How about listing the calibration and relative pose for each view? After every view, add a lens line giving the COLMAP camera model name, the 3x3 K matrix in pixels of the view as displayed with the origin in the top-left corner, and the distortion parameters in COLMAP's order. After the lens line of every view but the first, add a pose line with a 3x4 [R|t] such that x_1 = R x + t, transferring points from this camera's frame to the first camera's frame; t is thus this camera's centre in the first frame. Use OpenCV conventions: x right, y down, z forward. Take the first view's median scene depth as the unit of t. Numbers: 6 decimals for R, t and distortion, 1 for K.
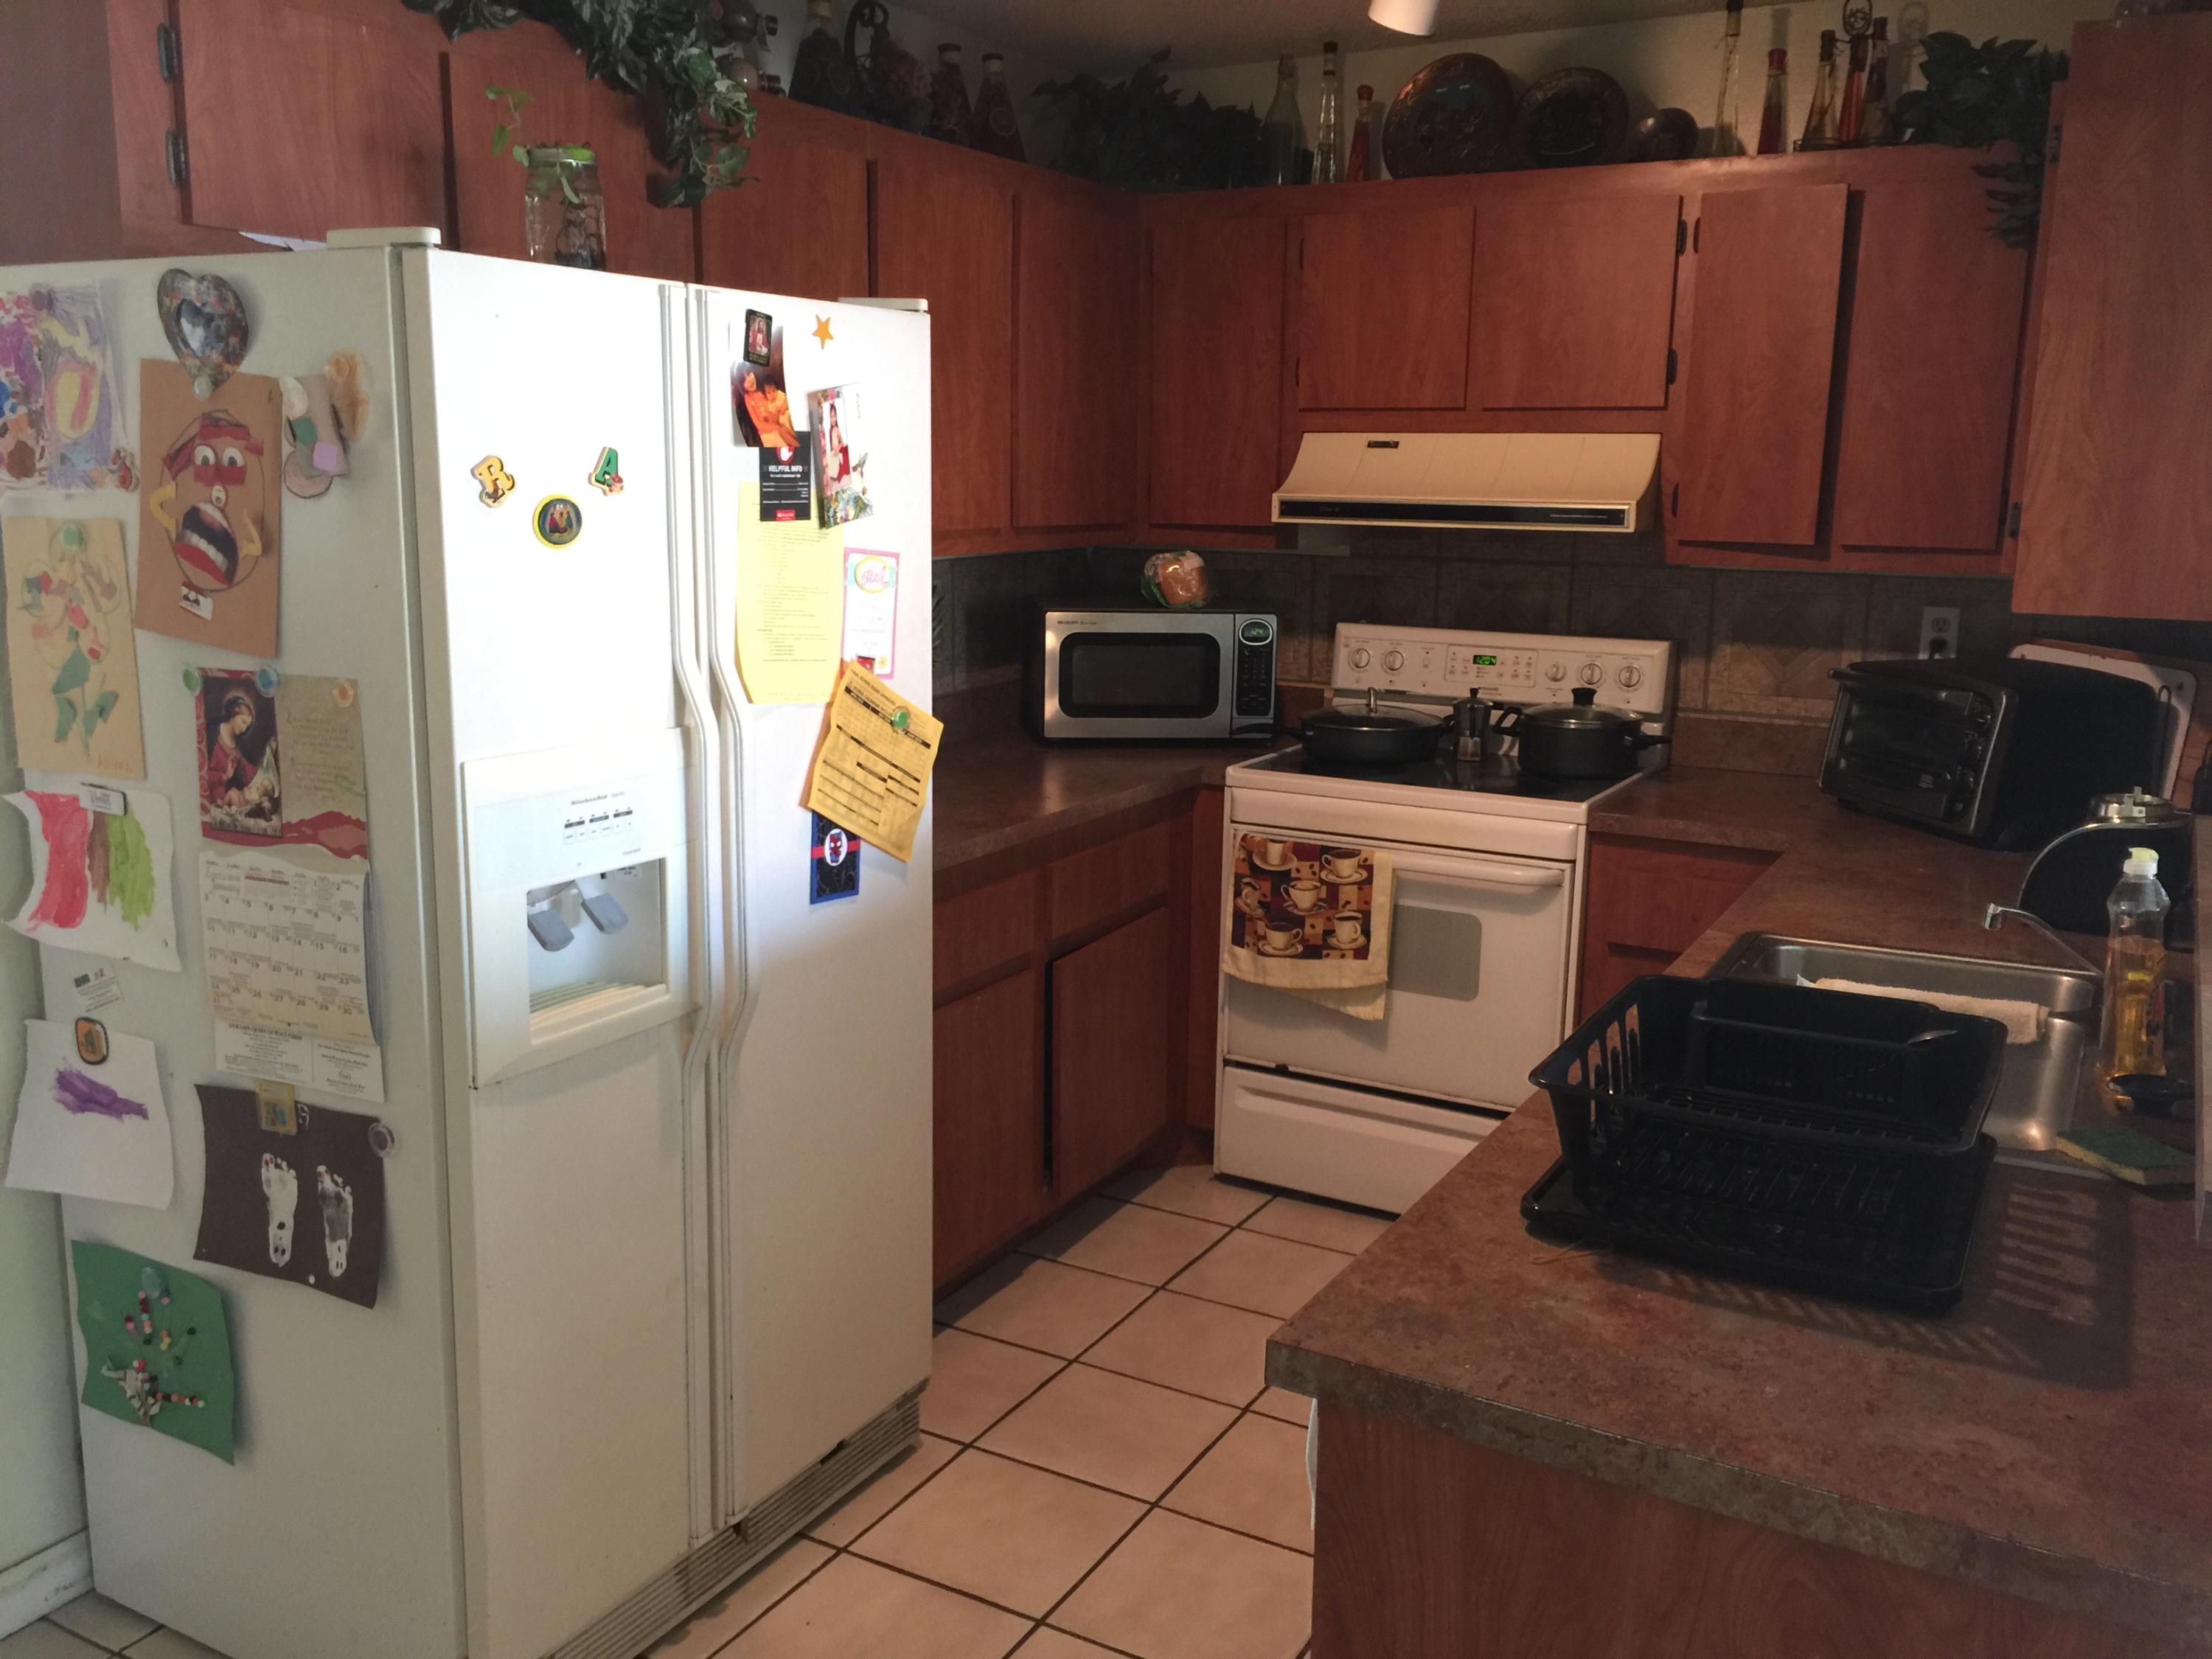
lens RADIAL K [[1885.5, 0, 1107.4], [0, 1885.5, 830.0], [0, 0, 1]] dist [0.068609, -0.093292]
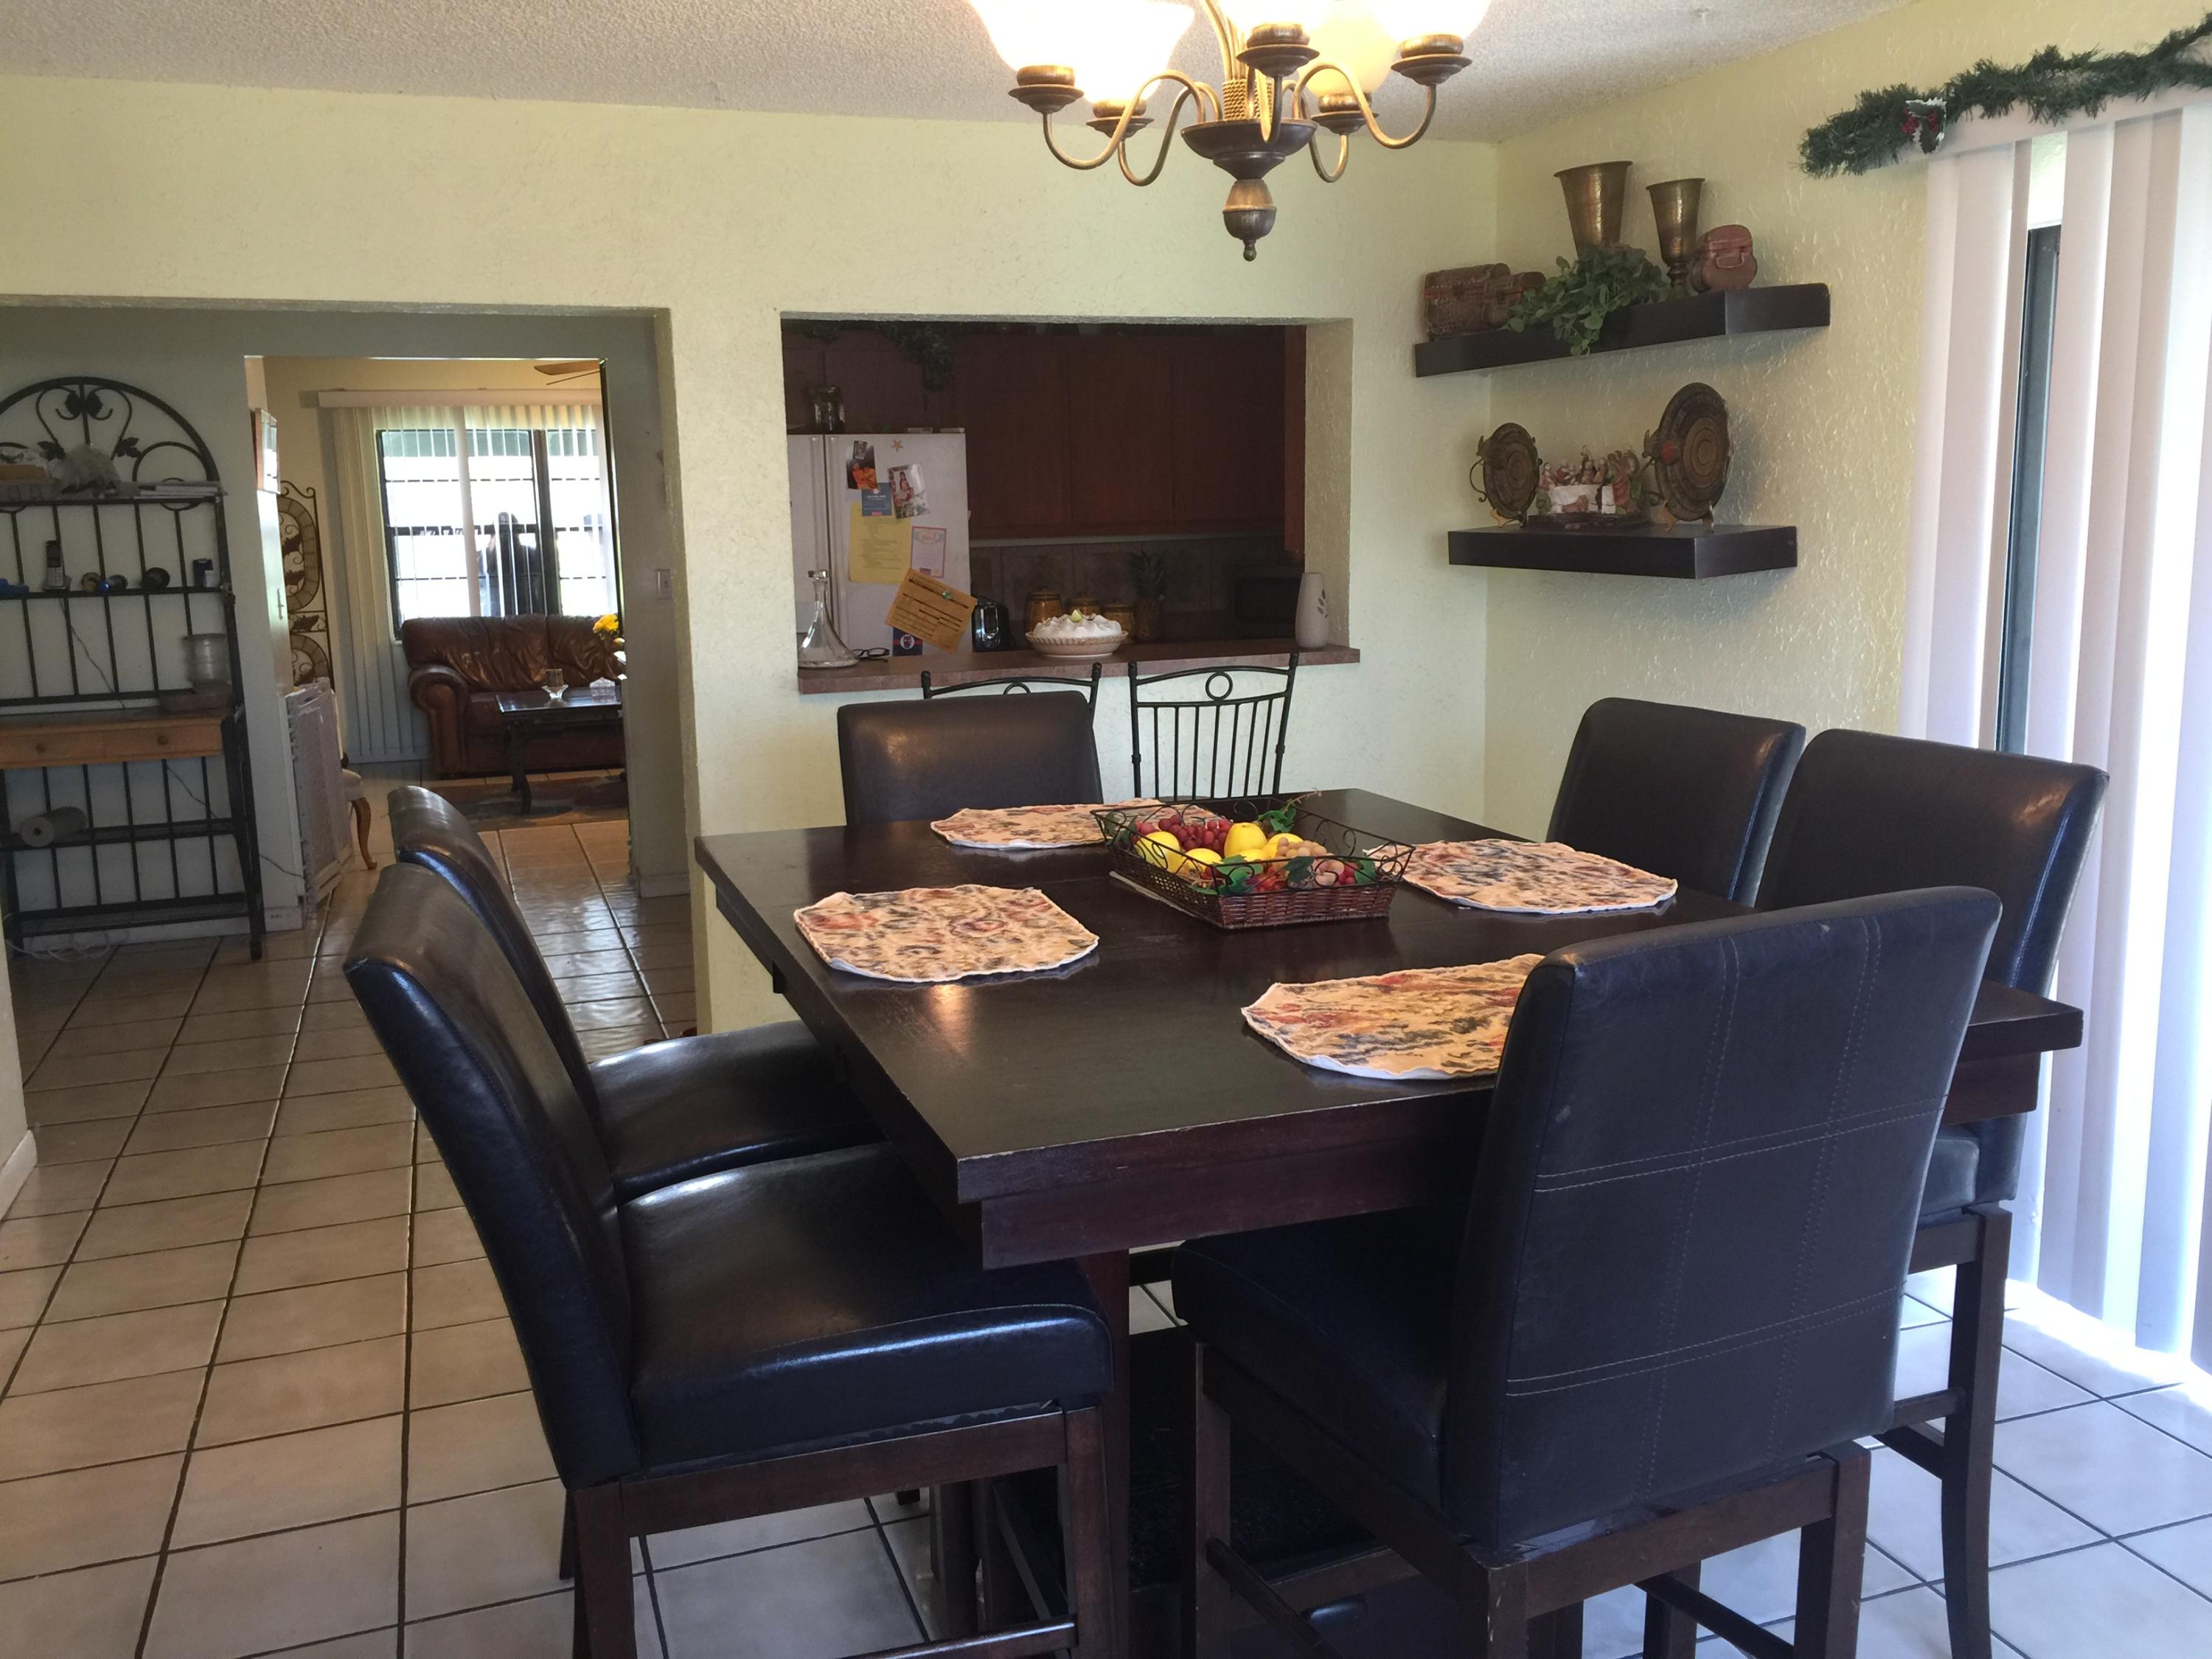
lens RADIAL K [[1885.5, 0, 1104.4], [0, 1885.5, 831.9], [0, 0, 1]] dist [0.068609, -0.093292]
pose [[0.749267, 0.081311, -0.657257, 1.890080], [-0.098033, 0.995118, 0.011352, 0.225203], [0.654972, 0.055927, 0.753581, -0.809393]]
